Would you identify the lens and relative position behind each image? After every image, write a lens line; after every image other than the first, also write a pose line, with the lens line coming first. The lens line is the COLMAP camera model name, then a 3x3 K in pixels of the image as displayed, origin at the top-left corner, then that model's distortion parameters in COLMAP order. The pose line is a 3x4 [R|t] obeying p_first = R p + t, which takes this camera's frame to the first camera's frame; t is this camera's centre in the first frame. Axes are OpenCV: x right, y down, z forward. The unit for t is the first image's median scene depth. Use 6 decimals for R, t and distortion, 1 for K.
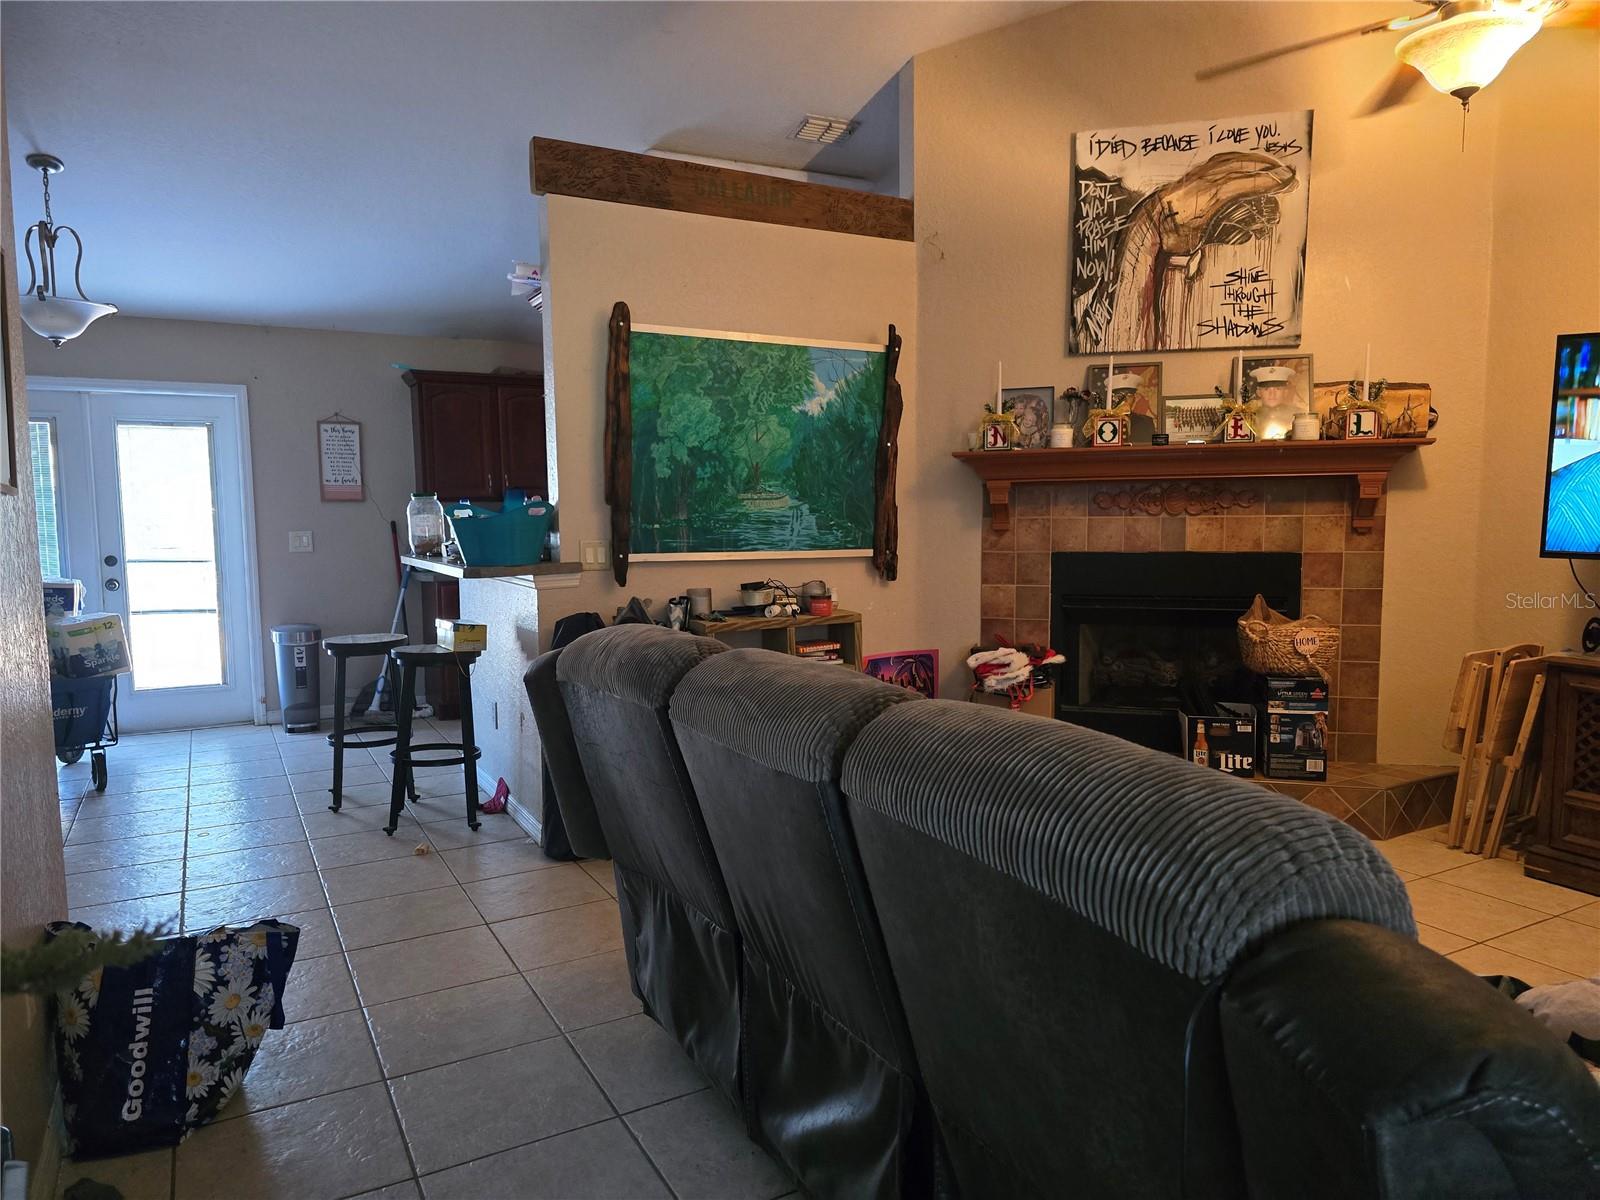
lens RADIAL K [[1070.5, 0, 804.1], [0, 1070.5, 604.1], [0, 0, 1]] dist [0.052754, -0.053338]
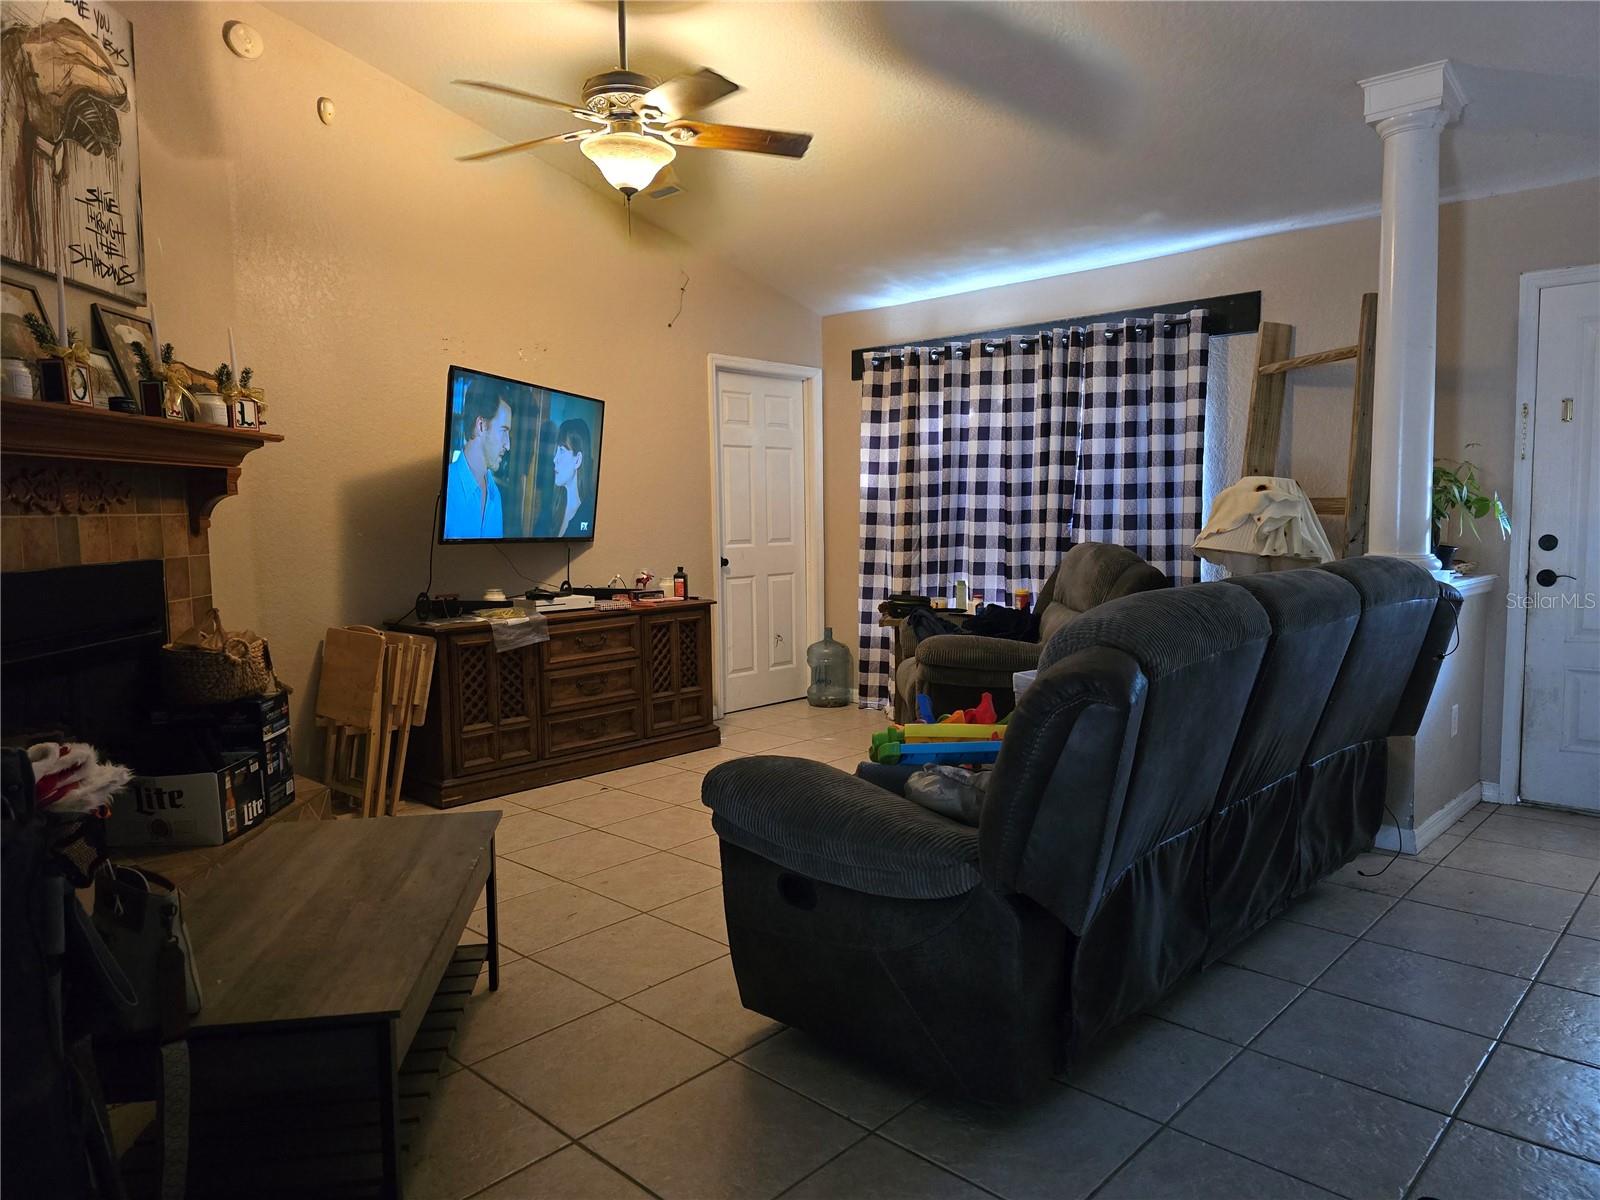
lens RADIAL K [[1070.5, 0, 804.1], [0, 1070.5, 604.1], [0, 0, 1]] dist [0.052754, -0.053338]
pose [[-0.315044, -0.074093, 0.946180, -0.486518], [0.102344, 0.988482, 0.111482, -0.056540], [-0.943543, 0.131958, -0.303833, 0.798921]]
